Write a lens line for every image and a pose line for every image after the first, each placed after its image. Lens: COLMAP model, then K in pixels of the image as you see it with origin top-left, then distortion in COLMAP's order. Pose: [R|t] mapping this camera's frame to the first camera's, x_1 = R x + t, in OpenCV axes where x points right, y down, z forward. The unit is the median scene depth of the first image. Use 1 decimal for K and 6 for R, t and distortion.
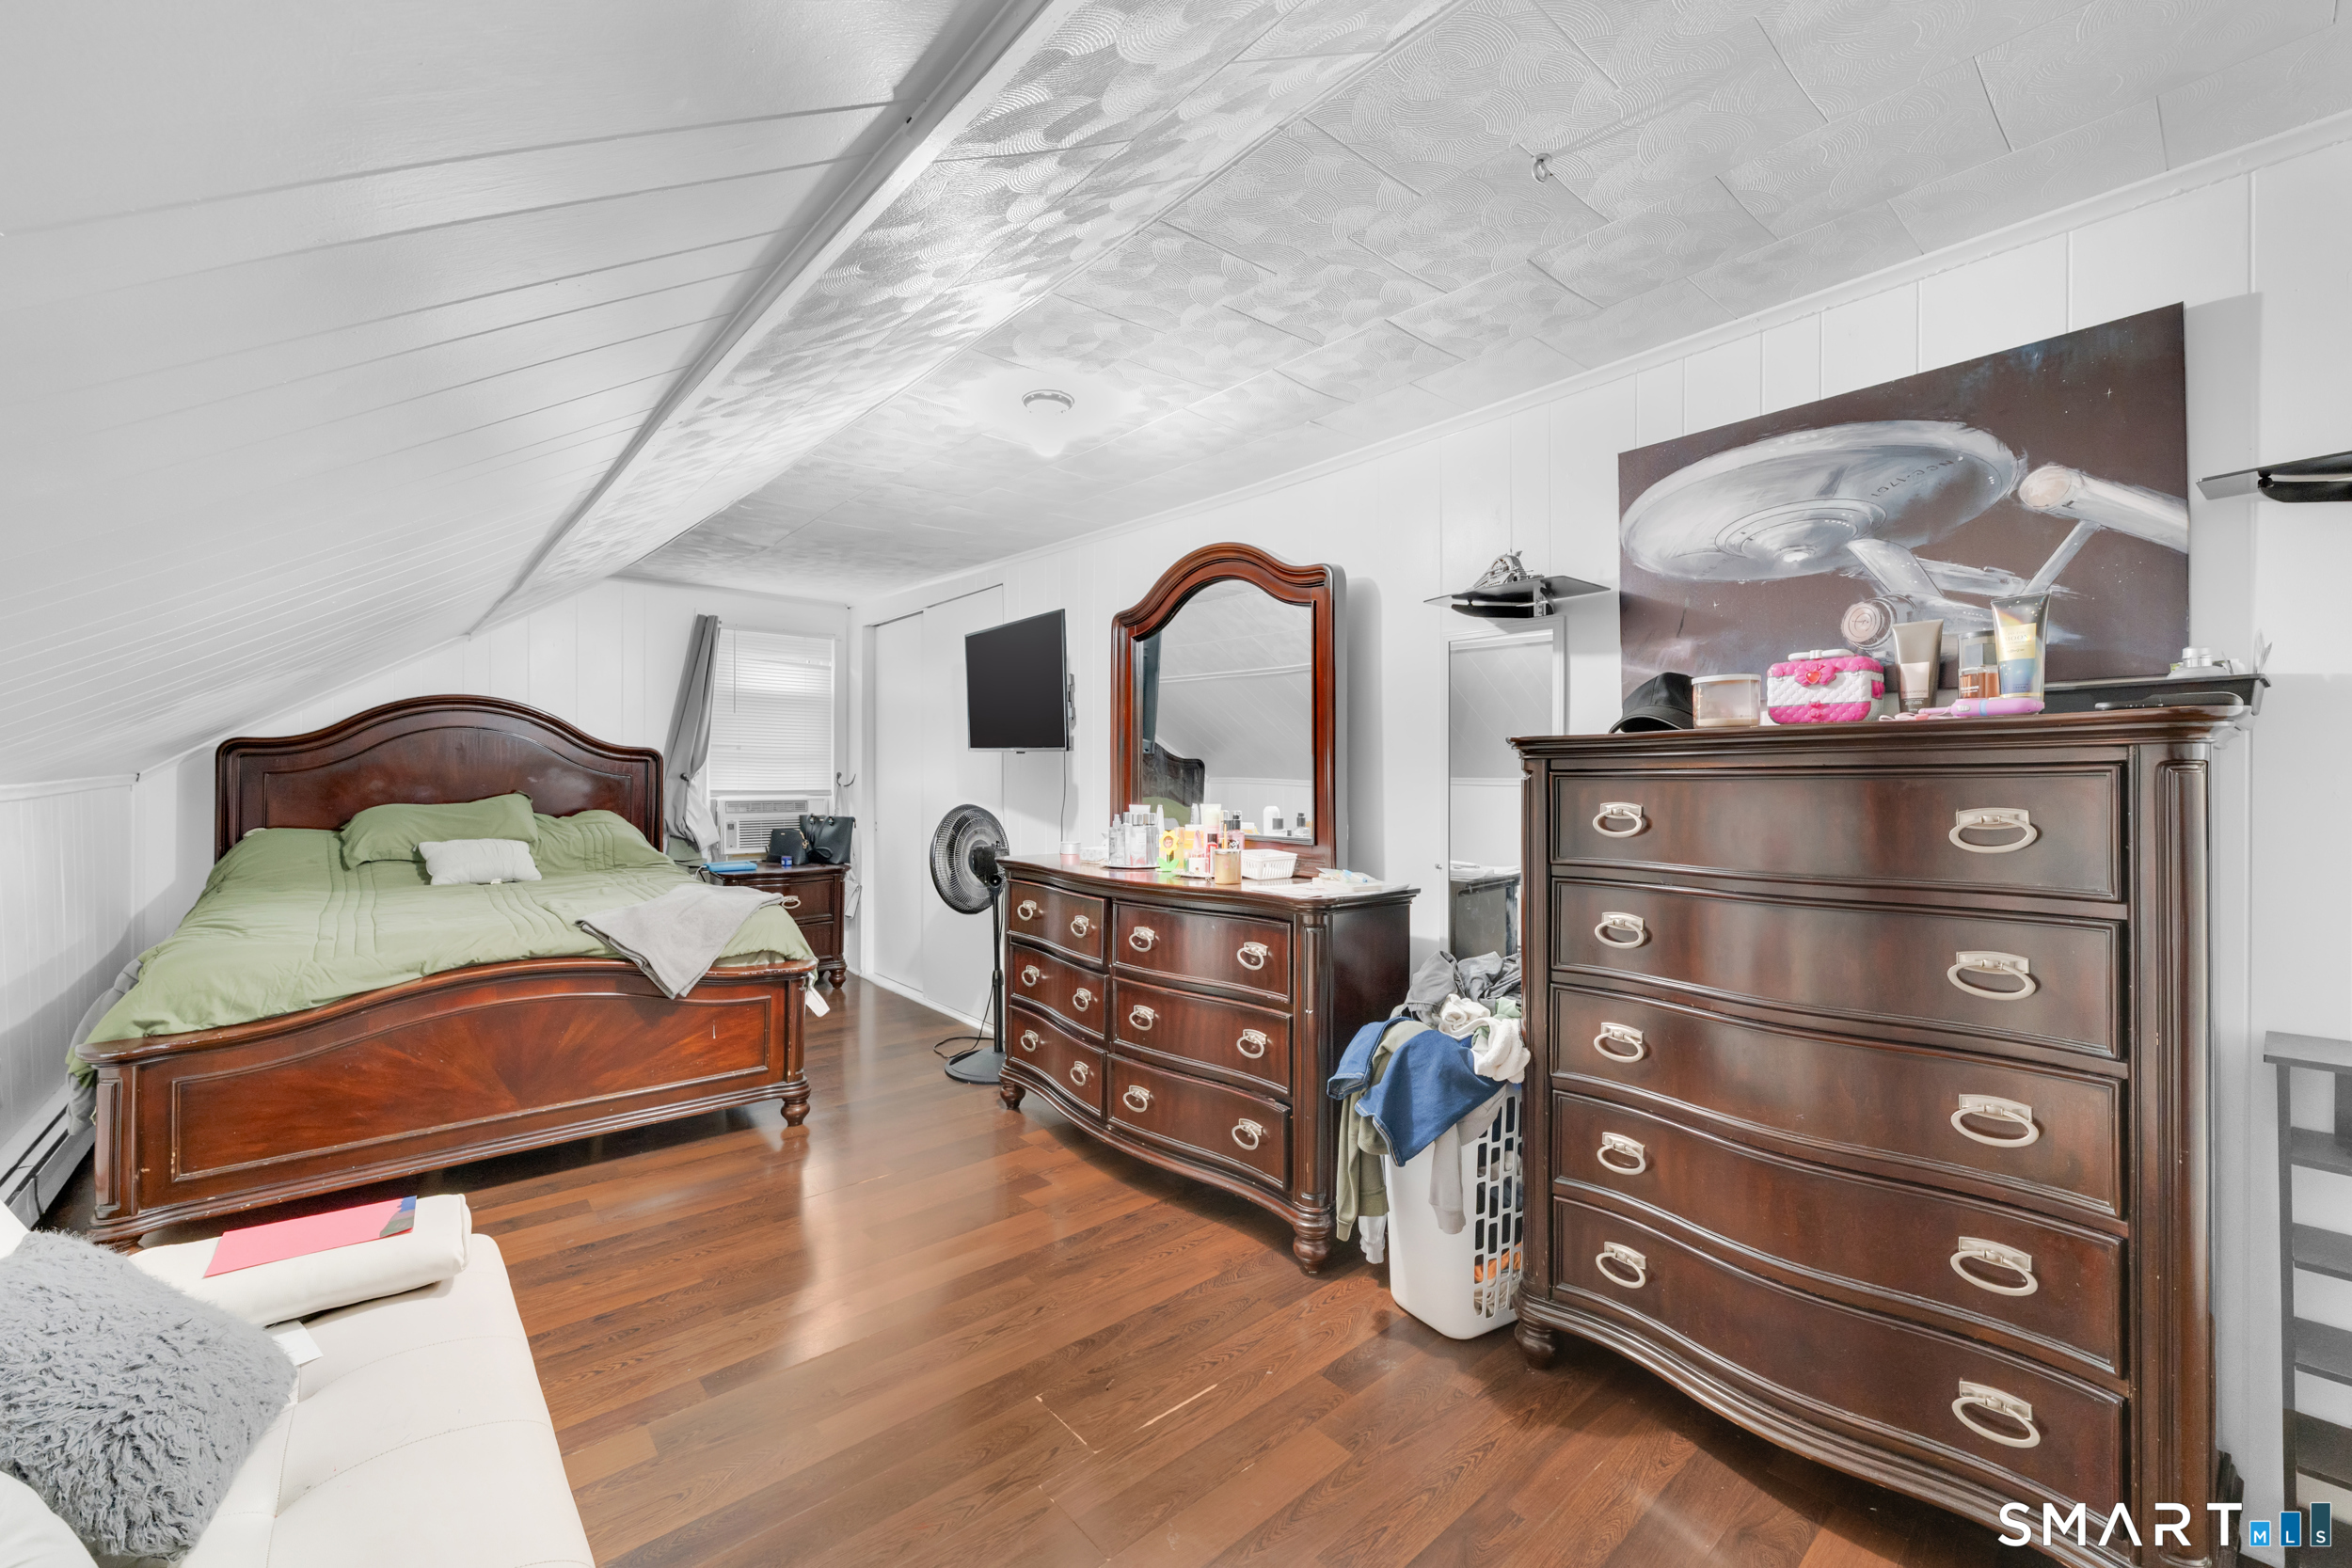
lens RADIAL K [[944.2, 0, 1176.0], [0, 944.2, 784.0], [0, 0, 1]] dist [0.000220, -0.000138]
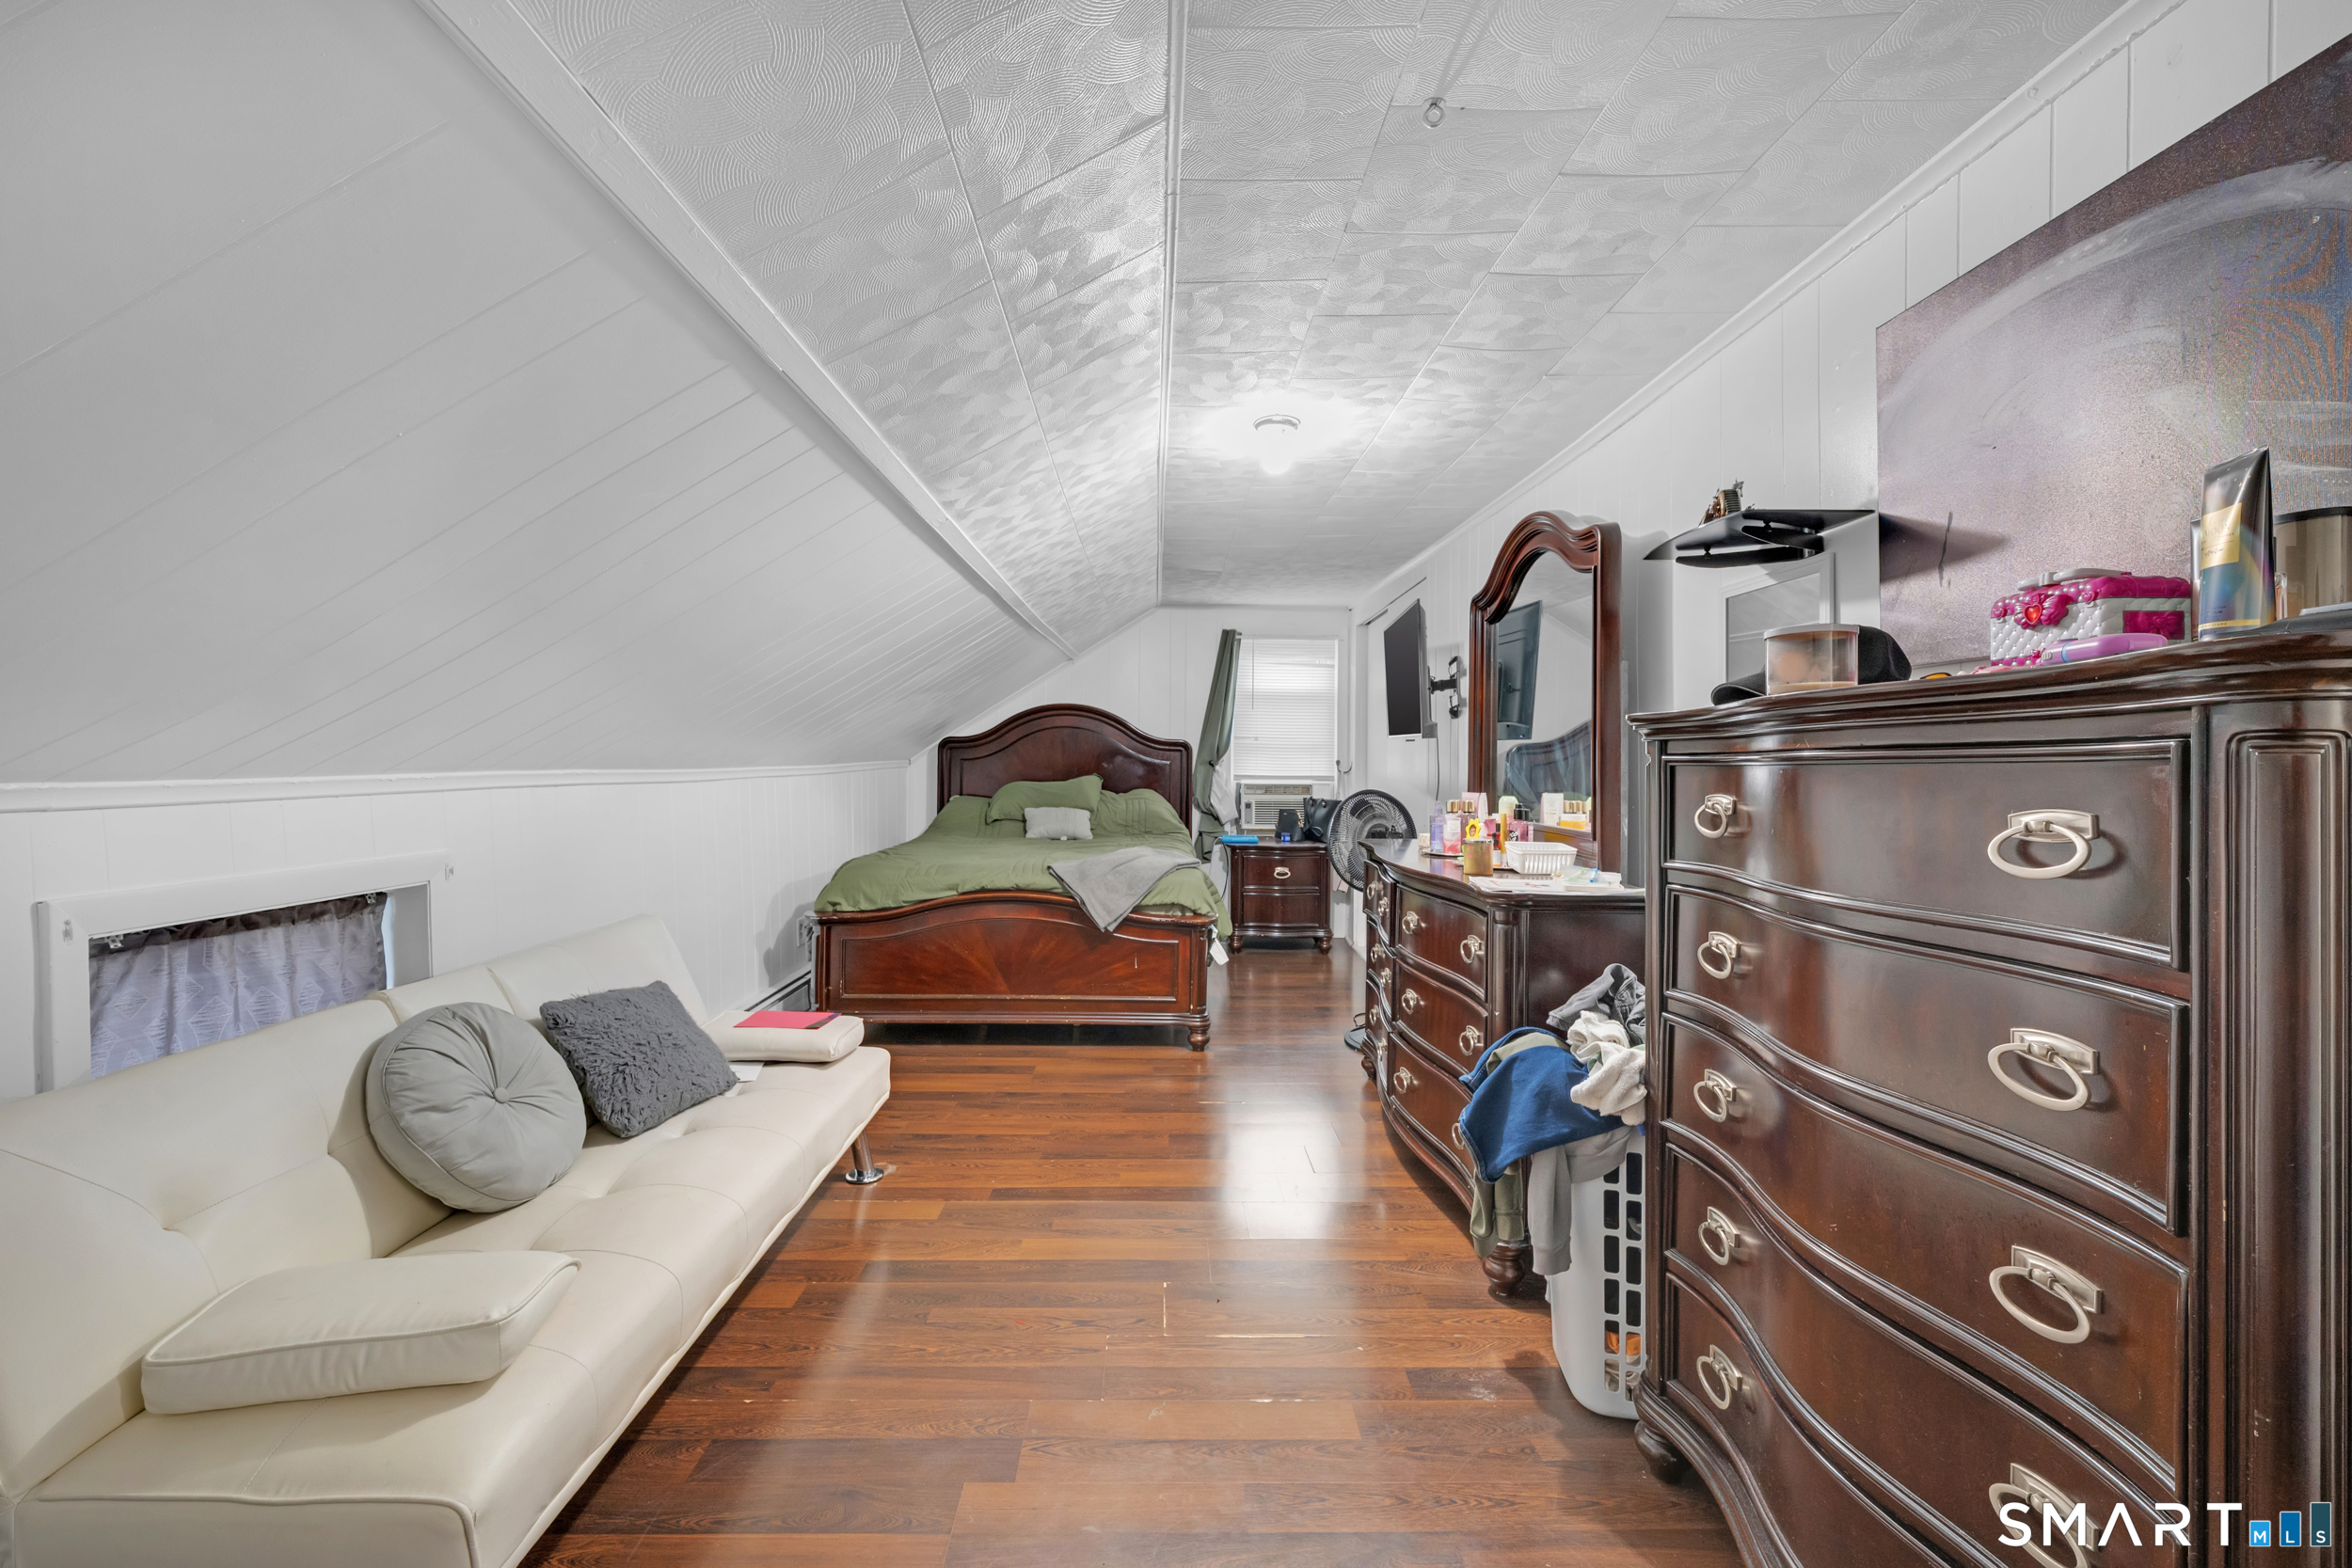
lens RADIAL K [[943.1, 0, 1171.0], [0, 943.1, 768.2], [0, 0, 1]] dist [0.000504, -0.000225]
pose [[0.765234, 0.006702, -0.643718, 0.408095], [-0.010111, 0.999948, -0.001608, 0.002100], [0.643673, 0.007739, 0.765262, 0.060680]]
